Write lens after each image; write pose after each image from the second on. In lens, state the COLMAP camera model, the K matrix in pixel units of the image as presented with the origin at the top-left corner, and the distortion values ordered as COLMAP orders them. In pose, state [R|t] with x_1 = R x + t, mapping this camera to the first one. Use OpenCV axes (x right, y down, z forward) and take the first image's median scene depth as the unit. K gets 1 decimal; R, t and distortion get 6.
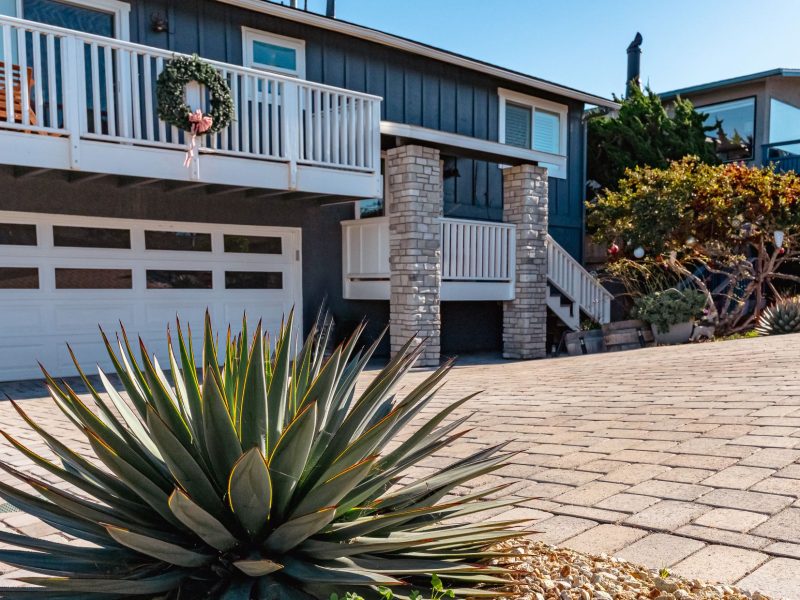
lens RADIAL K [[786.5, 0, 460.6], [0, 786.5, 360.6], [0, 0, 1]] dist [-0.004856, 0.007641]
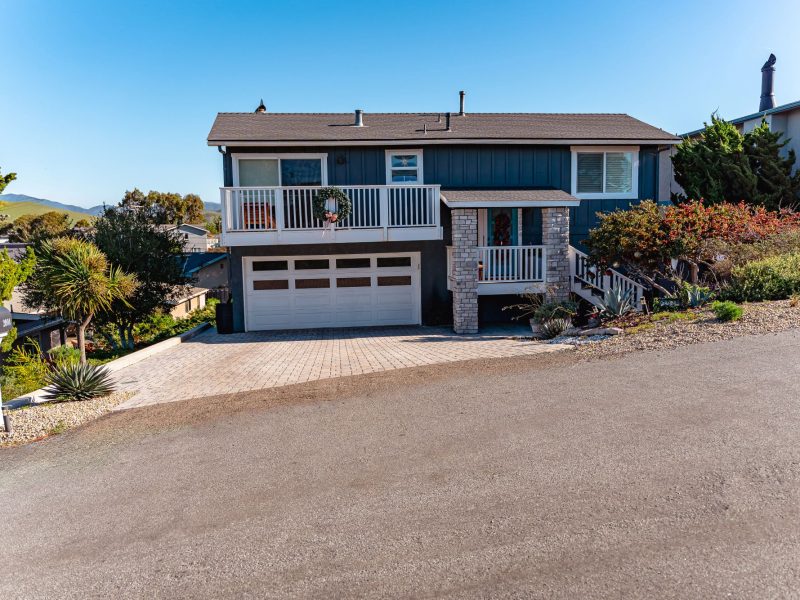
lens RADIAL K [[651.9, 0, 387.8], [0, 651.9, 300.1], [0, 0, 1]] dist [0.003253, -0.003442]
pose [[0.799218, 0.039865, -0.599718, 0.634947], [-0.028772, 0.999192, 0.028077, -0.095869], [0.600353, -0.005185, 0.799719, -0.244667]]
